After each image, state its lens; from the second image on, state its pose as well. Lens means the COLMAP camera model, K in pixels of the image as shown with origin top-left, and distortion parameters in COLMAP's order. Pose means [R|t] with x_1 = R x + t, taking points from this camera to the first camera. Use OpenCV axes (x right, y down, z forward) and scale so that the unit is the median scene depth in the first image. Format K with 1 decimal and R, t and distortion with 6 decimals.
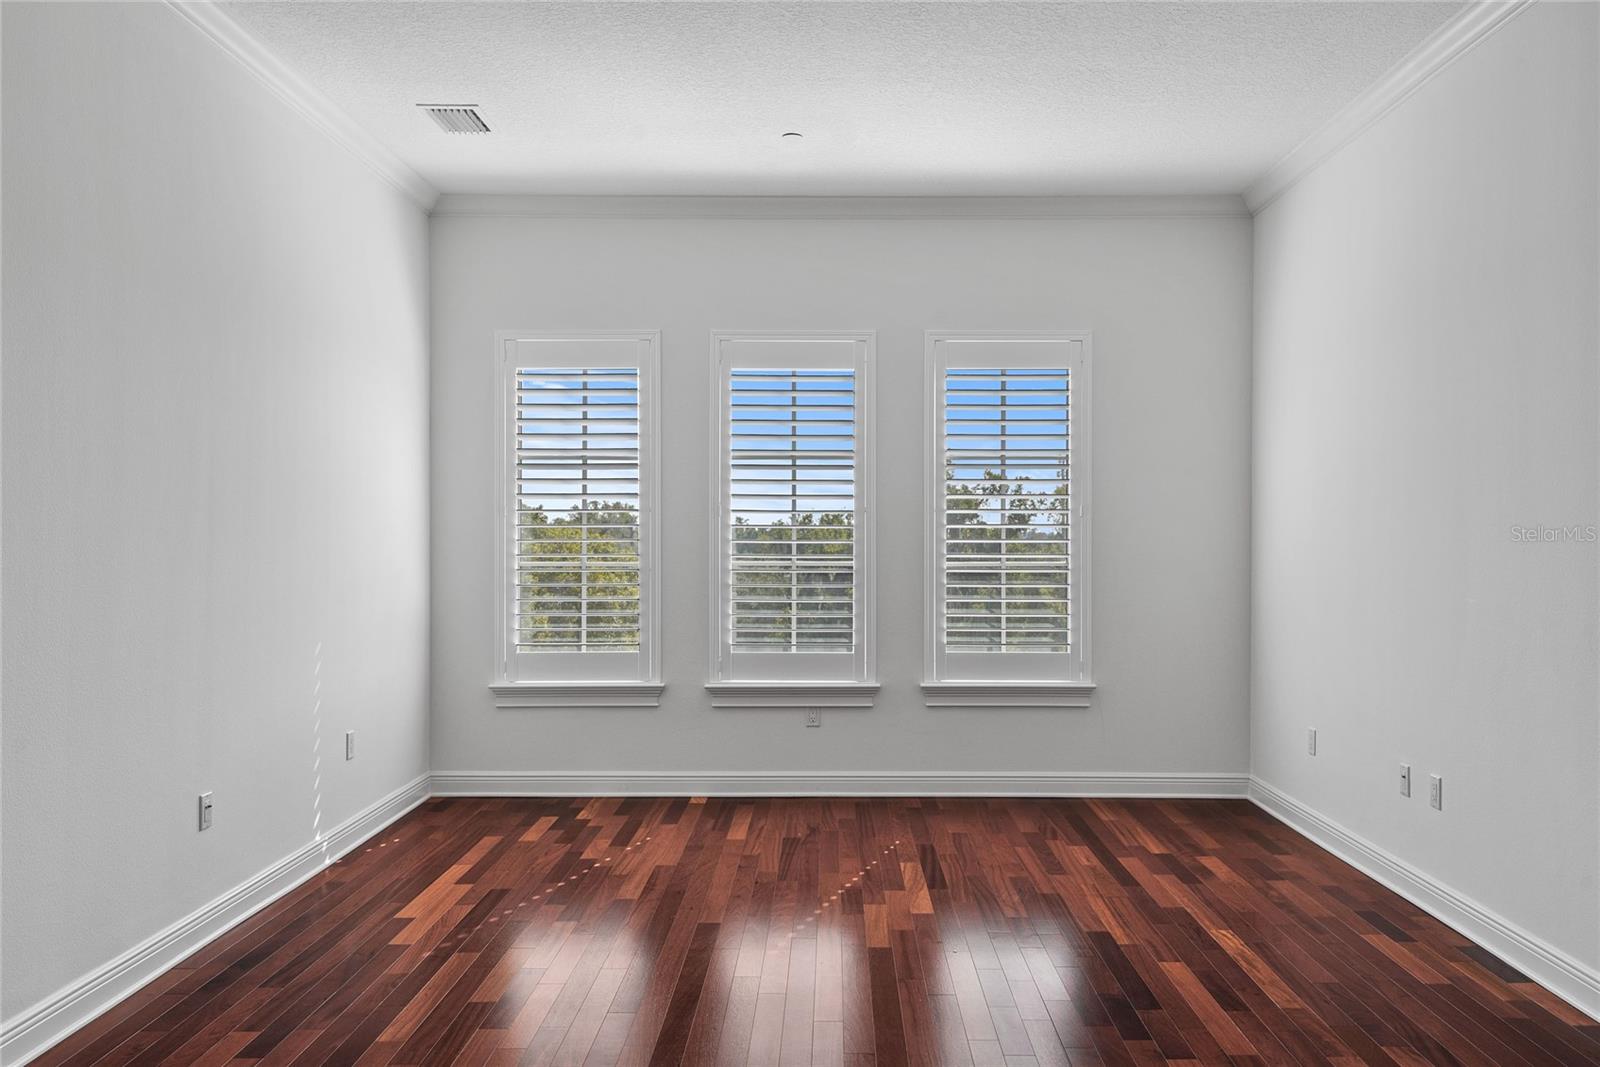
lens RADIAL K [[1242.6, 0, 822.9], [0, 1242.6, 531.9], [0, 0, 1]] dist [0.035386, -0.002433]
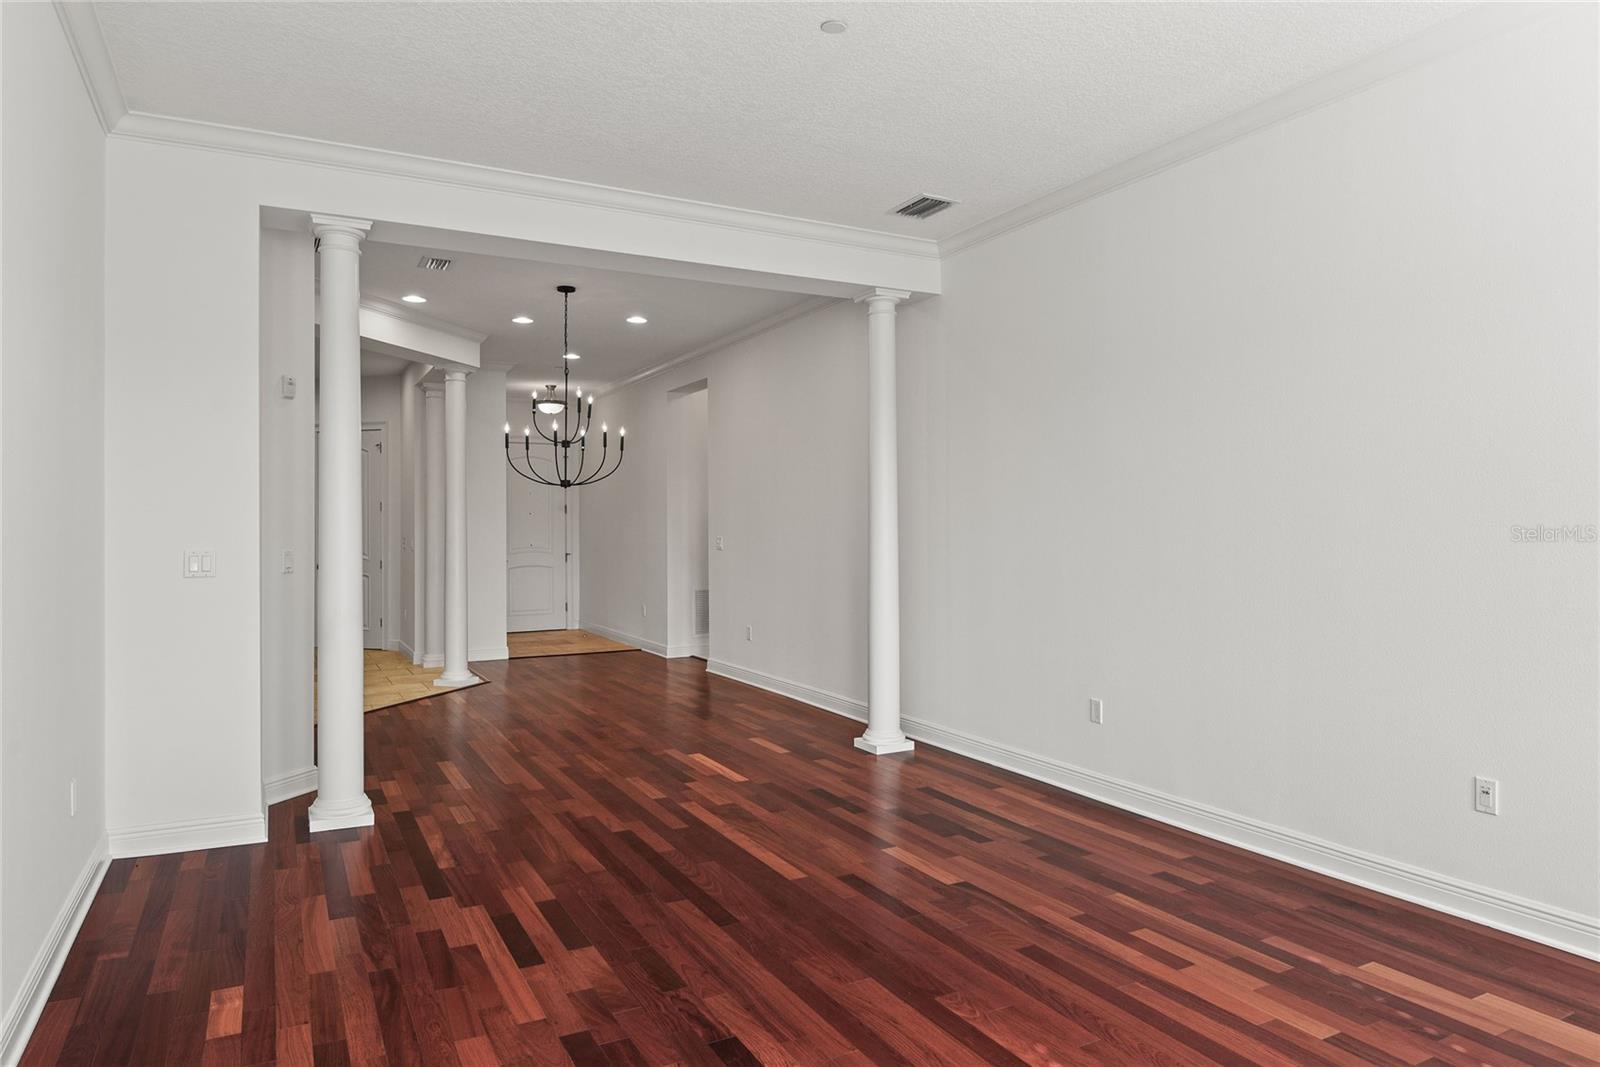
lens RADIAL K [[990.5, 0, 801.5], [0, 990.5, 530.4], [0, 0, 1]] dist [0.002784, -0.000192]
pose [[-0.873513, 0.005784, -0.486766, 0.249024], [0.003415, 0.999978, 0.005754, 0.001068], [0.486789, 0.003364, -0.873513, 0.936605]]
